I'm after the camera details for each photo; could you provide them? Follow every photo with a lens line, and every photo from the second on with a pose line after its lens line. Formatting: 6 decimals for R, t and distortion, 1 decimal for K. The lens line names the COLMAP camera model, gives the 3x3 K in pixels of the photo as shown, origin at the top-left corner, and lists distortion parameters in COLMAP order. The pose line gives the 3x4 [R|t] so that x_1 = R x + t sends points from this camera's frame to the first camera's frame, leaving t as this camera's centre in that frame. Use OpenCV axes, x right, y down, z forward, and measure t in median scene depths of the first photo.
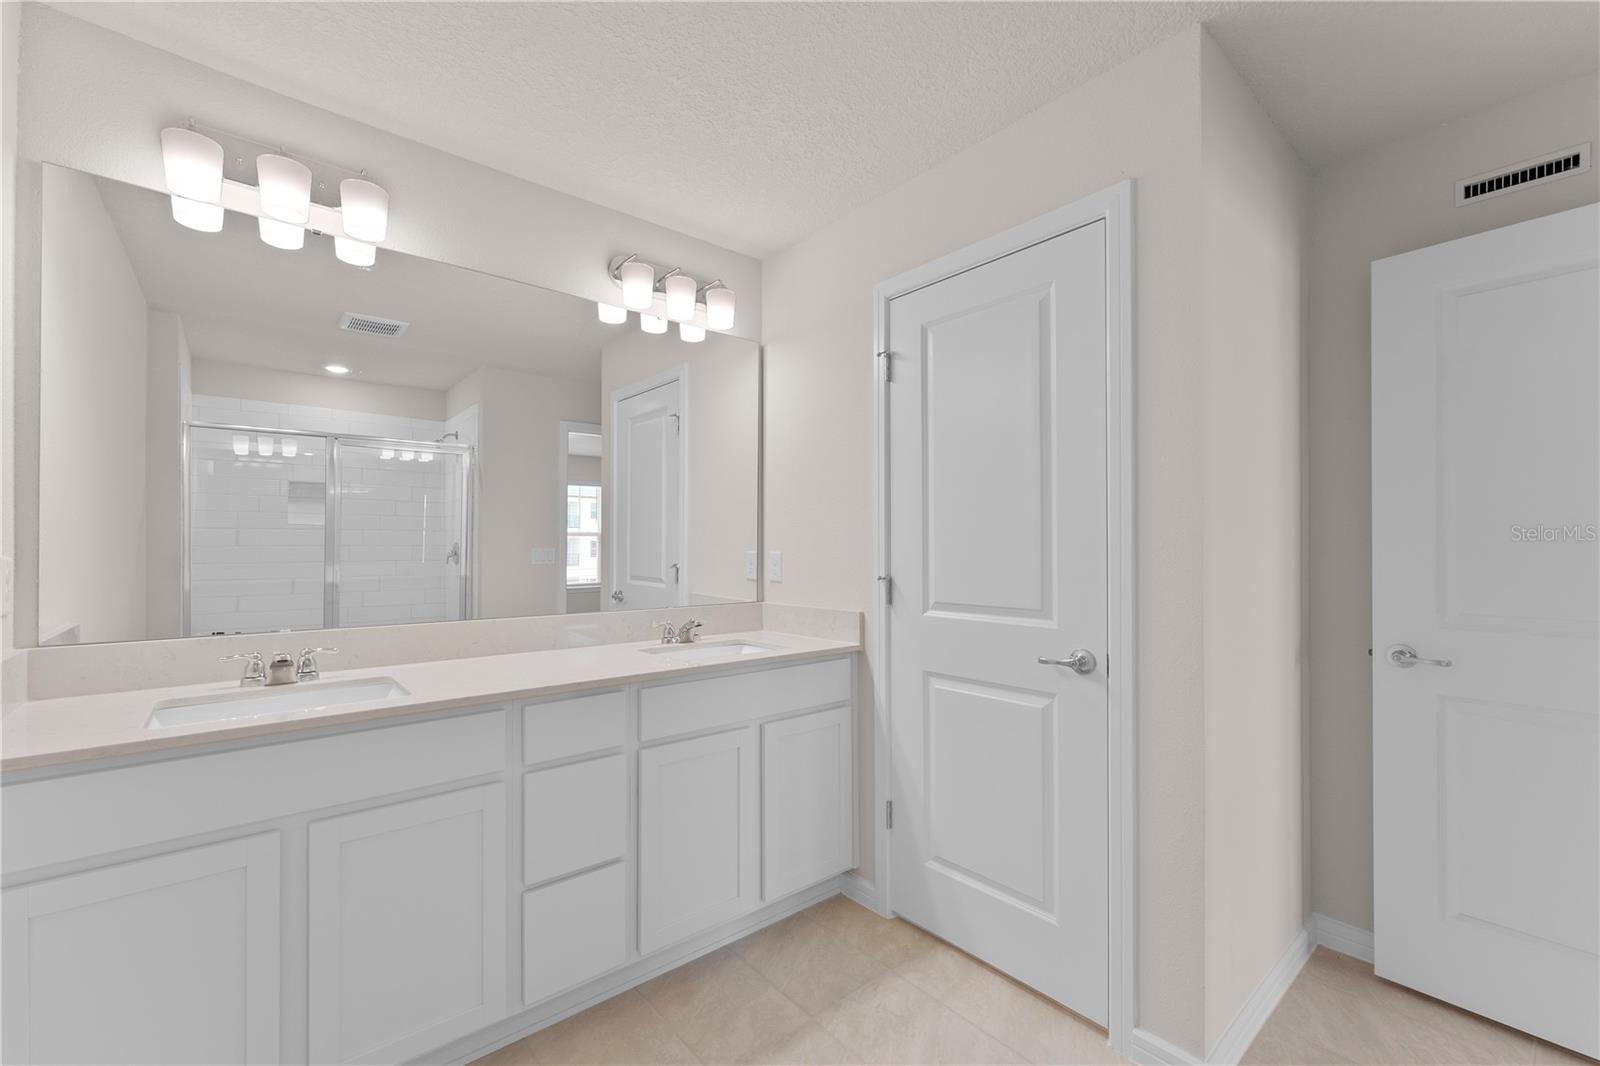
lens RADIAL K [[691.2, 0, 803.9], [0, 691.2, 530.8], [0, 0, 1]] dist [0.001006, 0.000075]
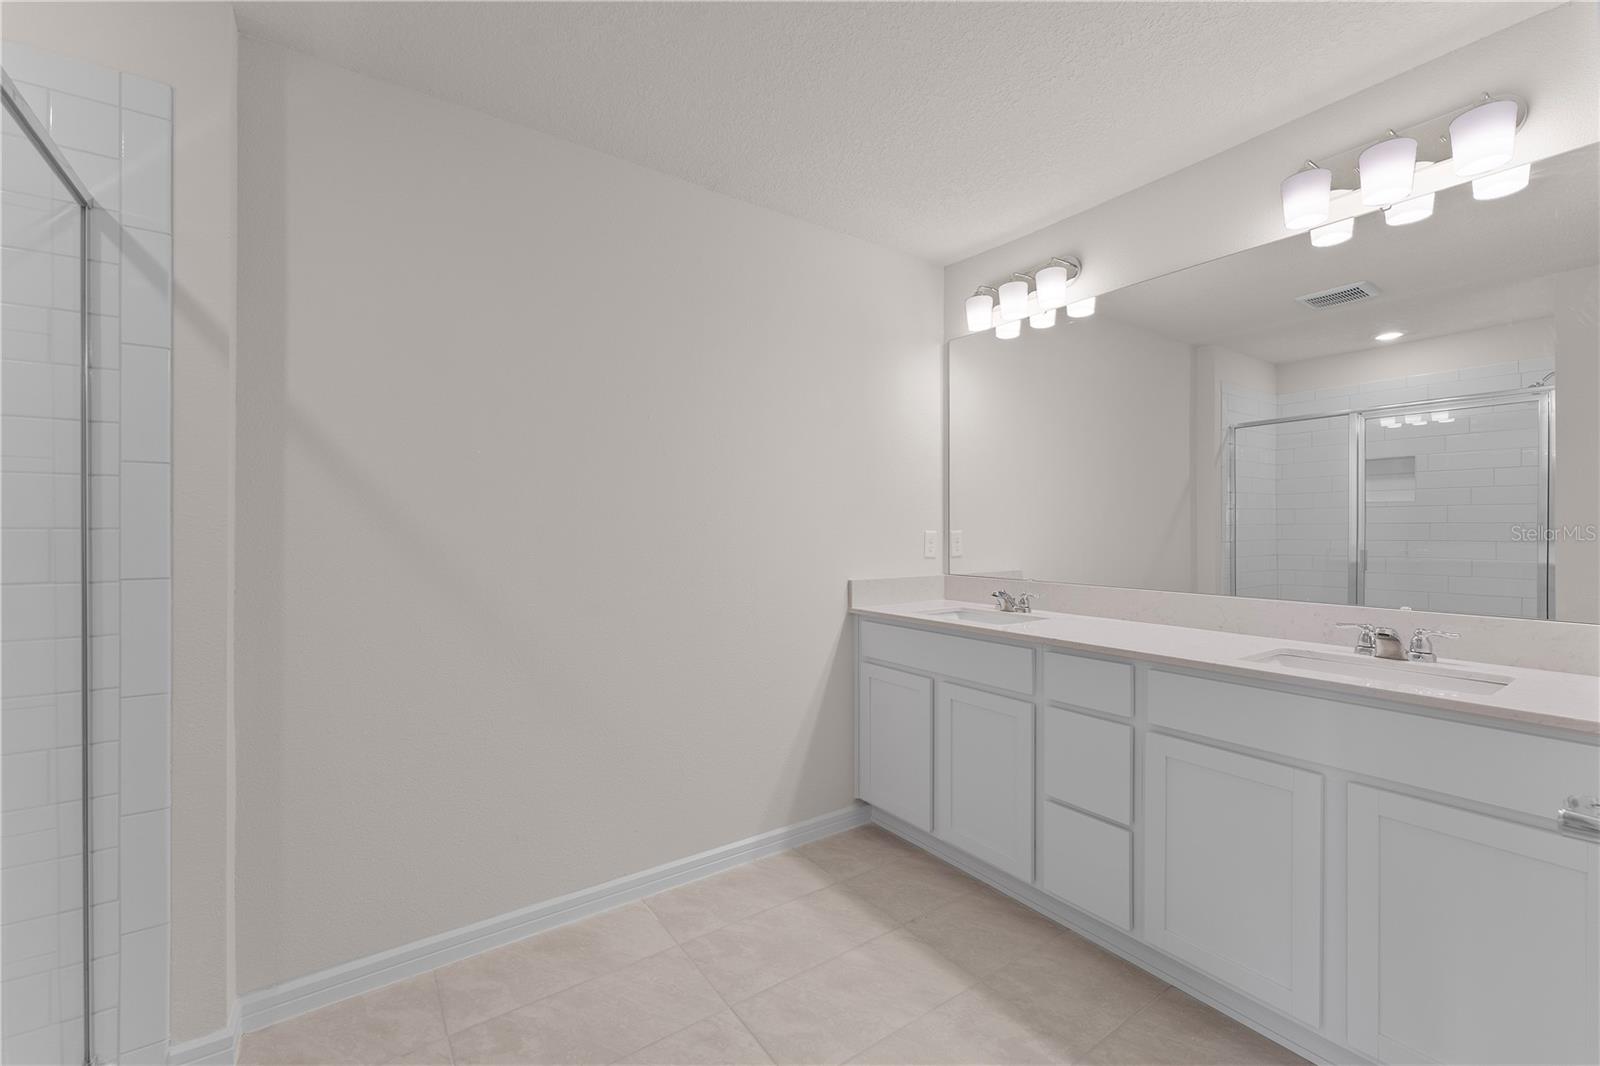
lens RADIAL K [[647.7, 0, 820.0], [0, 647.7, 535.4], [0, 0, 1]] dist [-0.002806, -0.000561]
pose [[-0.070558, 0.007683, -0.997478, 0.267855], [0.029662, 0.999544, 0.005600, 0.007401], [0.997067, -0.029192, -0.070754, 0.231409]]
